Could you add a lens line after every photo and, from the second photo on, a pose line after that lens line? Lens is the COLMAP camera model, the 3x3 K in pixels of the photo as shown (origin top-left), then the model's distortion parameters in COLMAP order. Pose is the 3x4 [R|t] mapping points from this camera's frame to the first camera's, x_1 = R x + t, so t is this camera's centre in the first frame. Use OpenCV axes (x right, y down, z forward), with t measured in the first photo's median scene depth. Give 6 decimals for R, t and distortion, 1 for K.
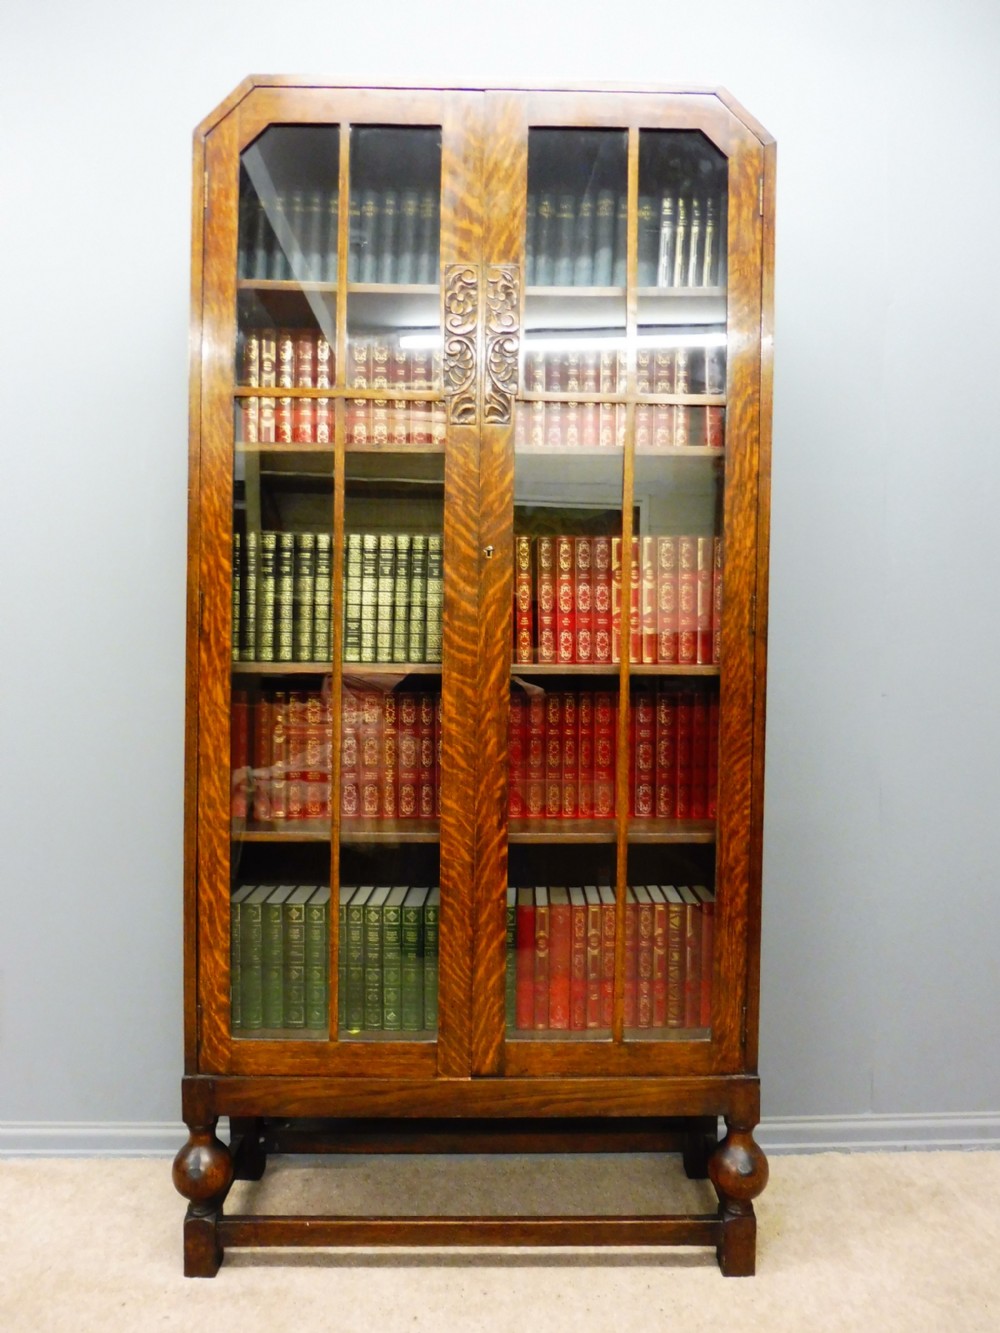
lens RADIAL K [[975.5, 0, 496.4], [0, 975.5, 666.9], [0, 0, 1]] dist [-0.018877, -0.038654]
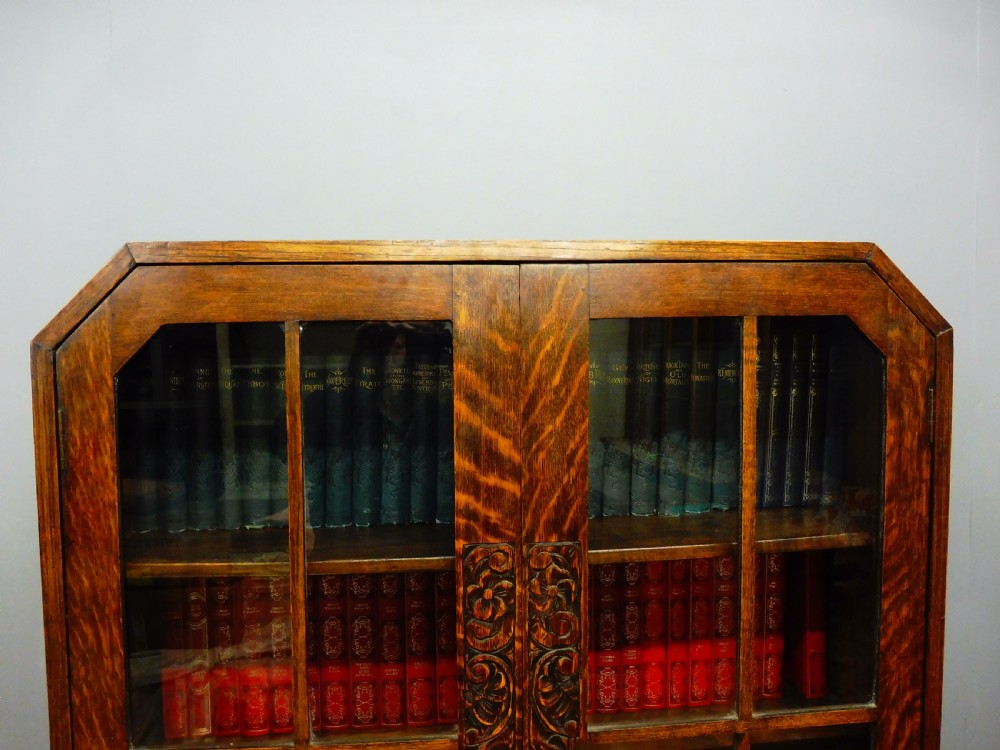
lens RADIAL K [[729.7, 0, 500.0], [0, 729.7, 375.0], [0, 0, 1]] dist [-0.031700, -0.016538]
pose [[0.996510, -0.023428, 0.080125, -0.063083], [0.021736, 0.999523, 0.021922, -0.526855], [-0.080600, -0.020104, 0.996544, 0.521780]]
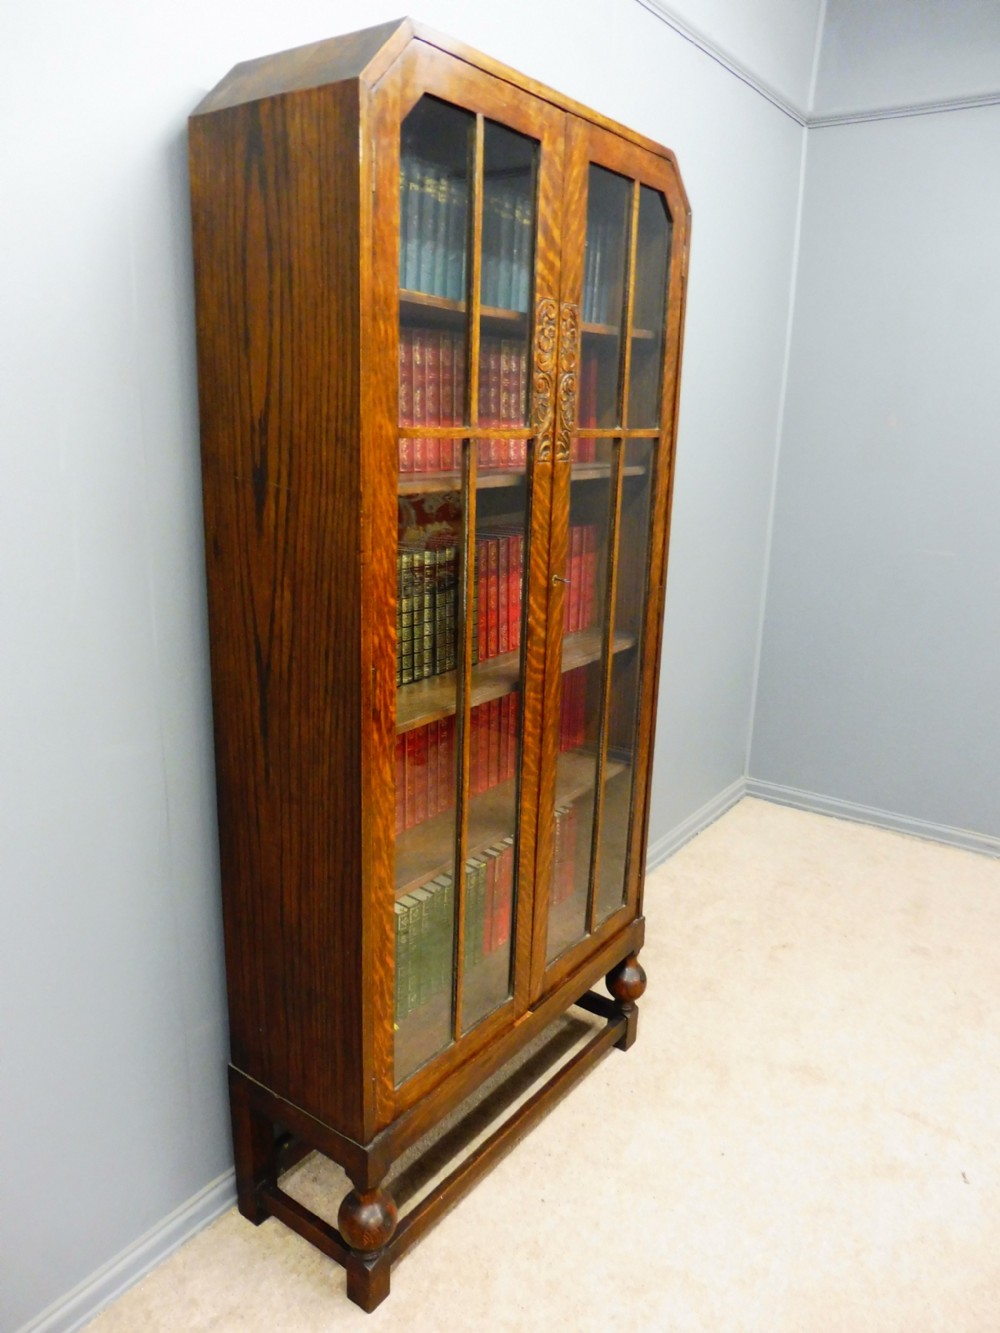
lens RADIAL K [[967.1, 0, 495.9], [0, 967.1, 667.9], [0, 0, 1]] dist [-0.002354, -0.085863]
pose [[0.600604, -0.199504, 0.774257, -0.898696], [-0.002424, 0.967910, 0.251284, -0.292059], [-0.799543, -0.152799, 0.580847, 0.404081]]
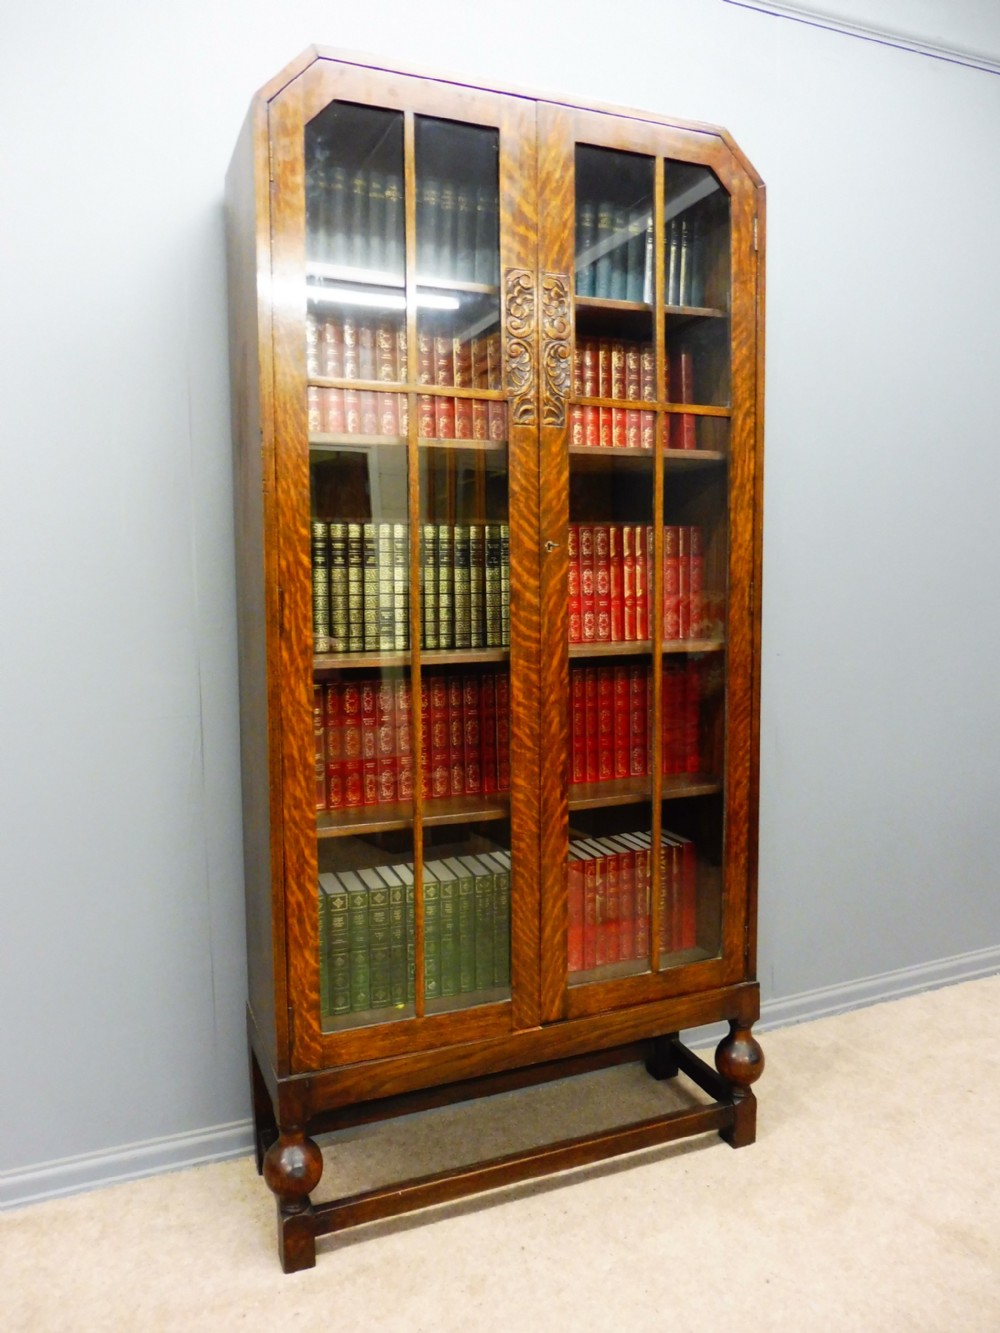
lens RADIAL K [[975.5, 0, 496.4], [0, 975.5, 666.9], [0, 0, 1]] dist [-0.018877, -0.038654]
pose [[0.927953, -0.051334, 0.369144, -0.460153], [0.028602, 0.997357, 0.066796, -0.057894], [-0.371598, -0.051426, 0.926969, 0.020172]]
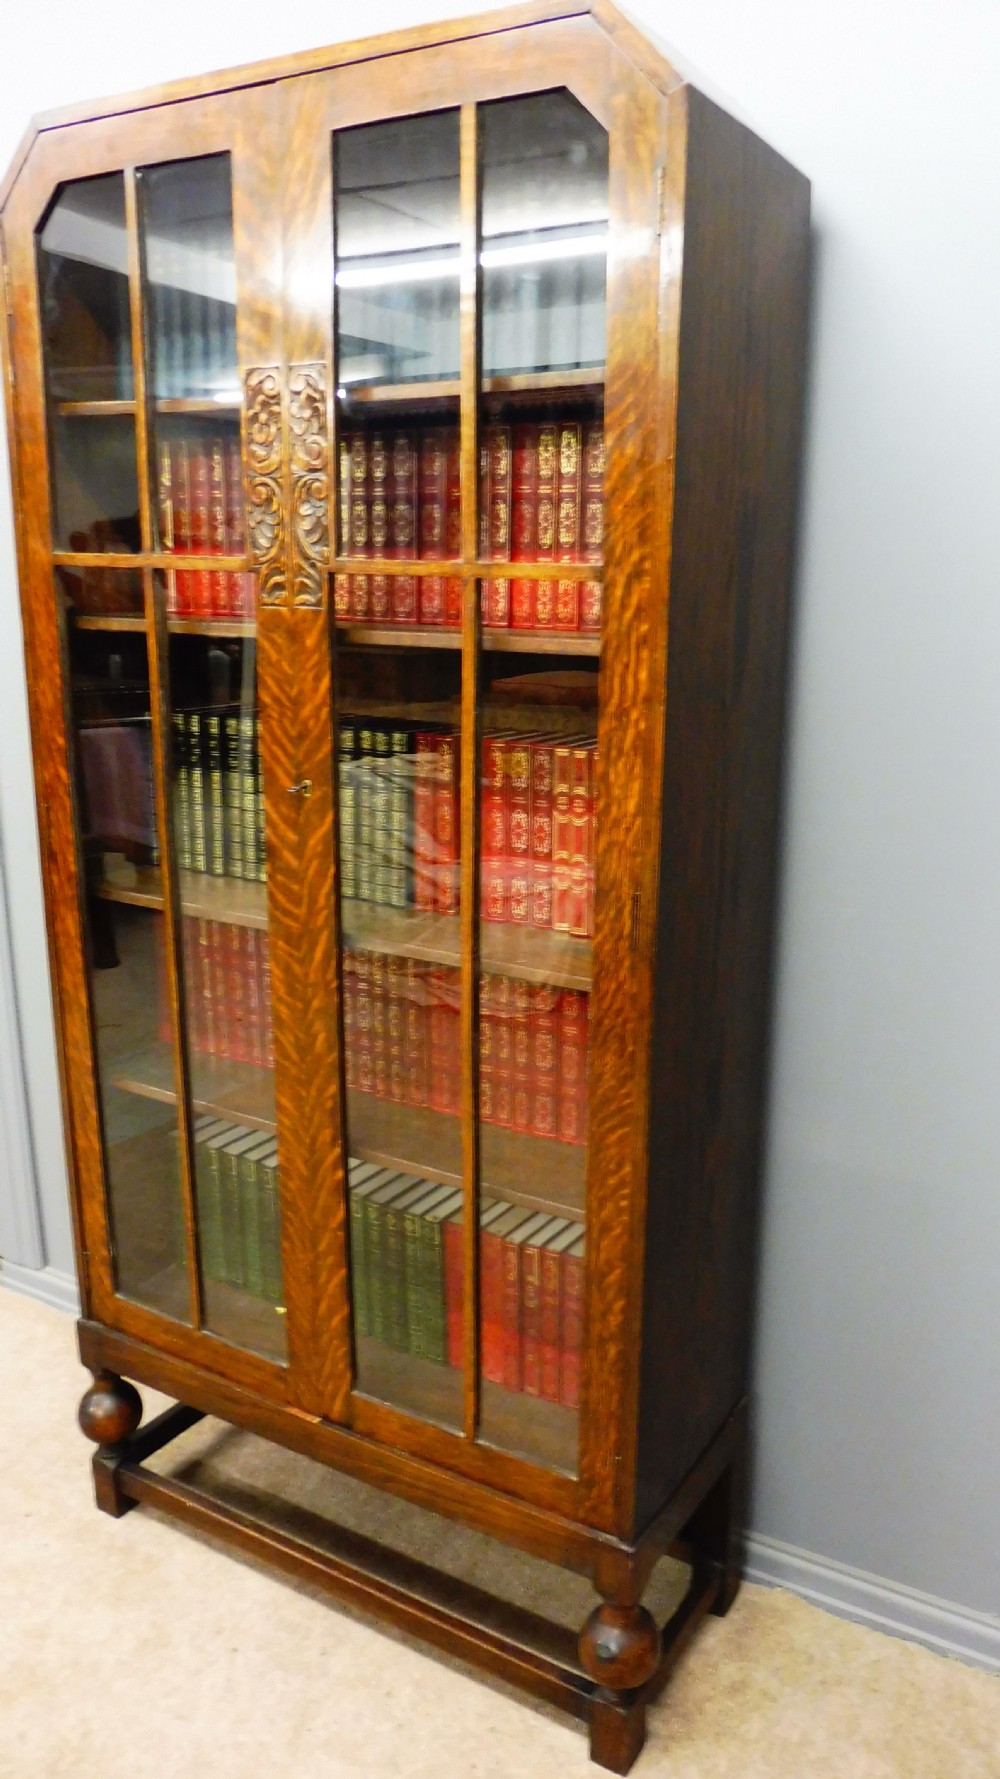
lens RADIAL K [[1305.7, 0, 601.9], [0, 1305.7, 889.9], [0, 0, 1]] dist [-0.034878, -0.008120]
pose [[0.868140, 0.128752, -0.479329, 0.647836], [-0.021901, 0.974763, 0.222165, -0.260389], [0.495836, -0.182372, 0.849050, 0.273806]]
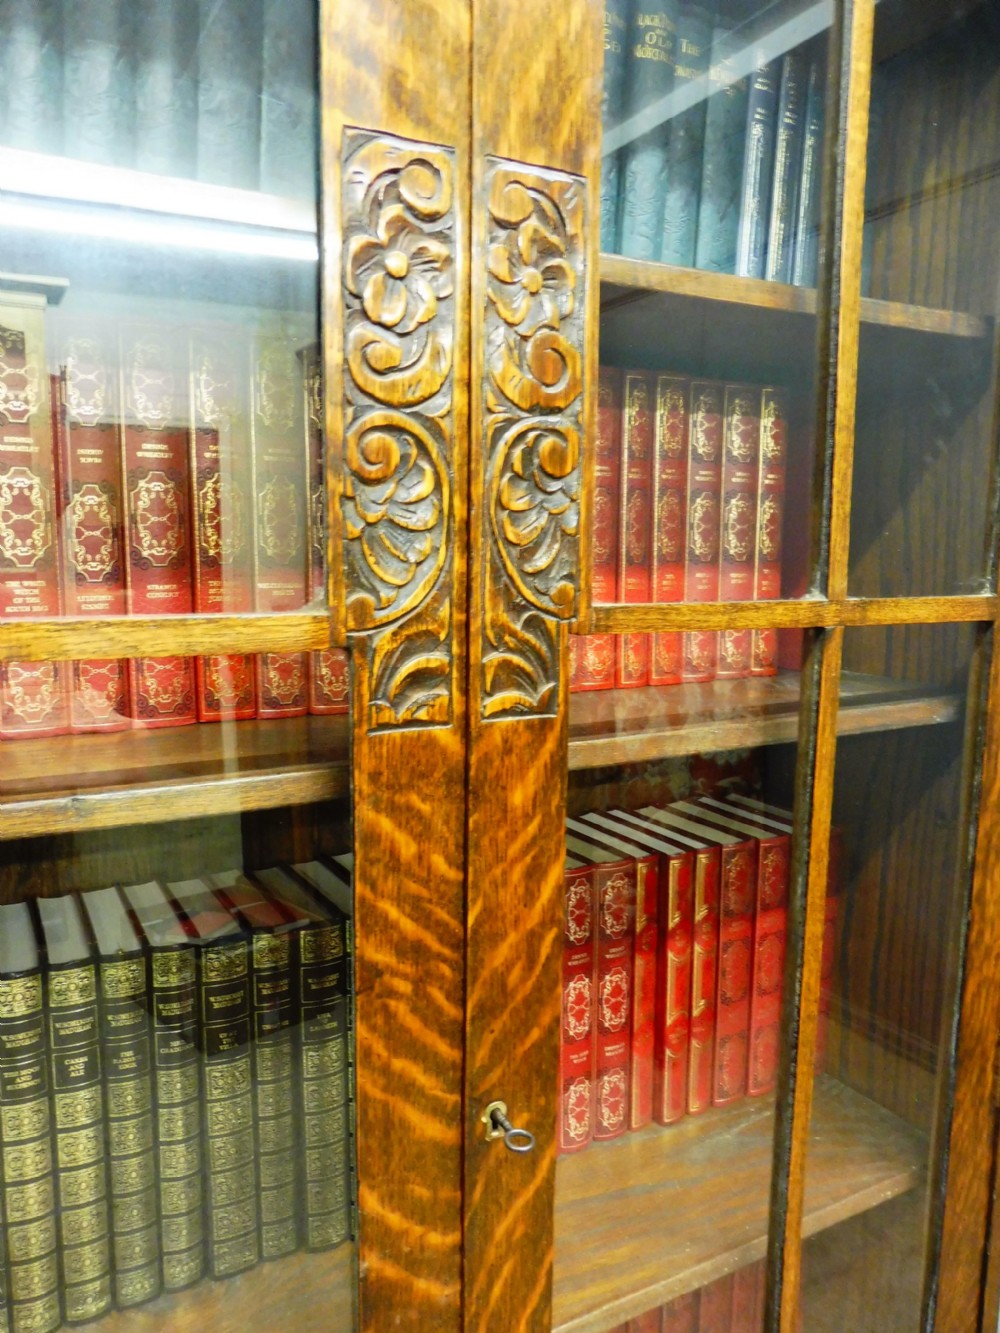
lens RADIAL K [[972.7, 0, 496.8], [0, 972.7, 670.8], [0, 0, 1]] dist [-0.031700, -0.016538]
pose [[0.885719, -0.061782, 0.460093, -0.140630], [0.009692, 0.993349, 0.114730, -0.294752], [-0.464121, -0.097160, 0.880427, 0.732342]]
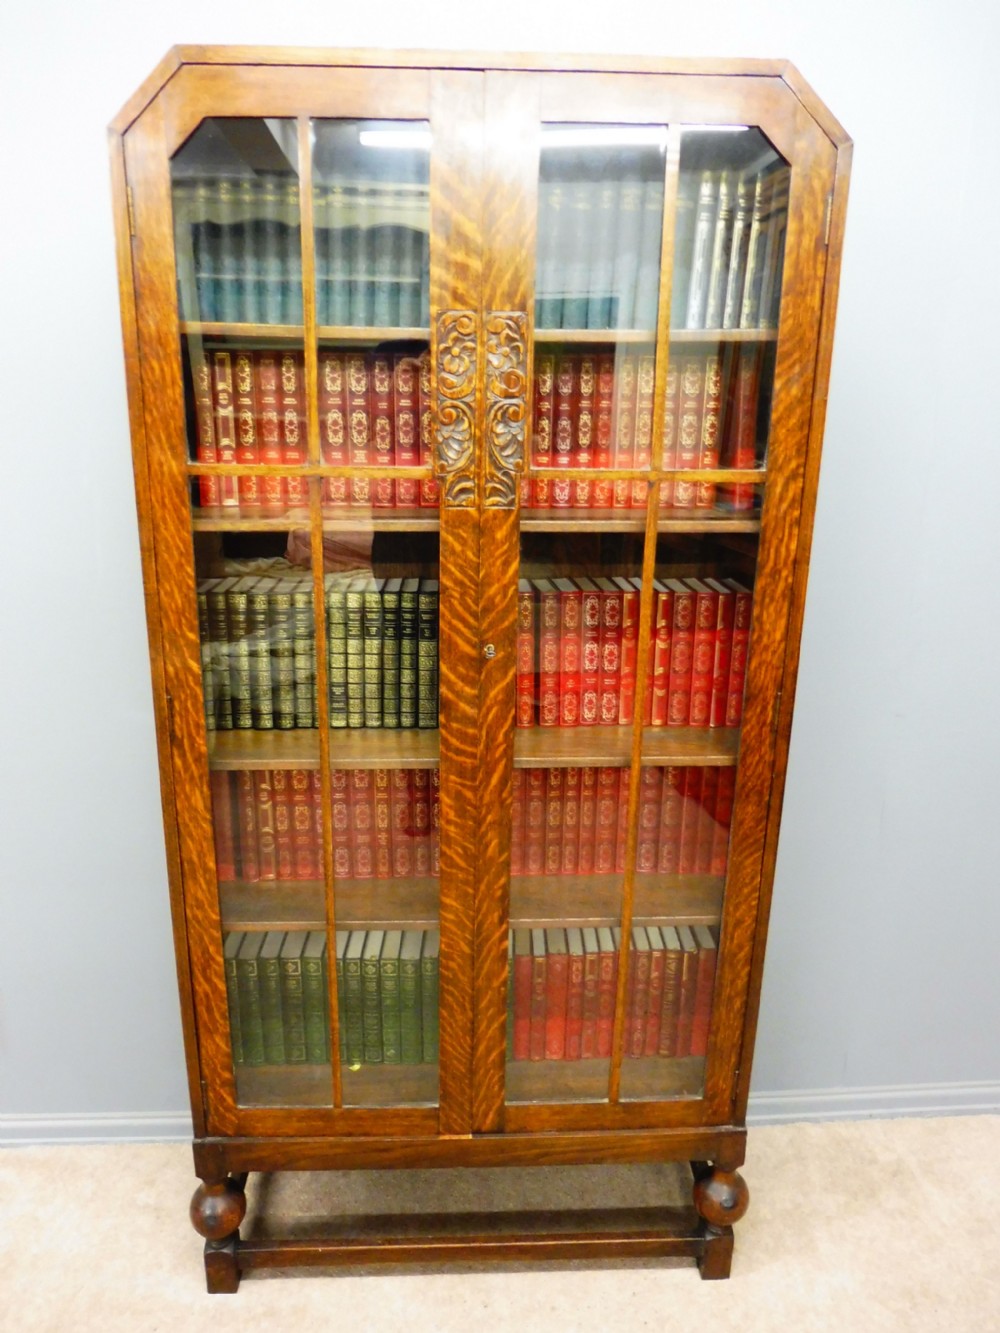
lens RADIAL K [[972.7, 0, 496.8], [0, 972.7, 670.8], [0, 0, 1]] dist [-0.031700, -0.016538]
pose [[0.999592, -0.005107, 0.028092, -0.026226], [-0.002552, 0.963953, 0.266060, -0.333921], [-0.028438, -0.266023, 0.963547, 0.135374]]
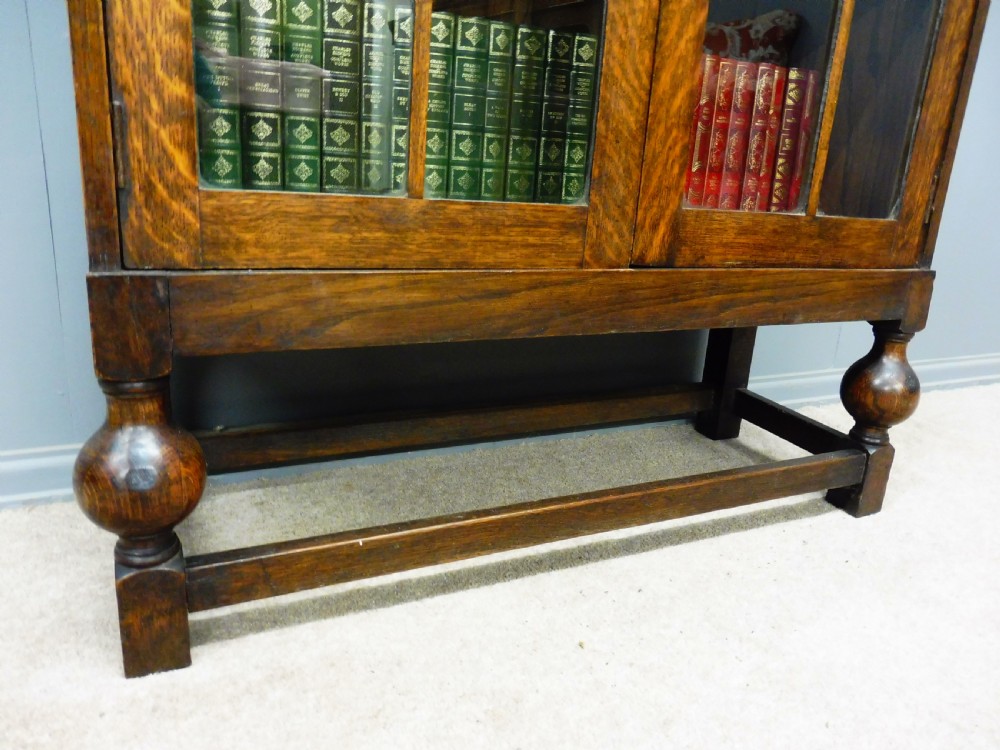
lens RADIAL K [[718.1, 0, 493.0], [0, 718.1, 374.7], [0, 0, 1]] dist [-0.053484, 0.046360]
pose [[0.906765, -0.068312, 0.416066, -0.294692], [-0.041136, 0.967748, 0.248540, 0.381547], [-0.419625, -0.242482, 0.874710, 0.634490]]
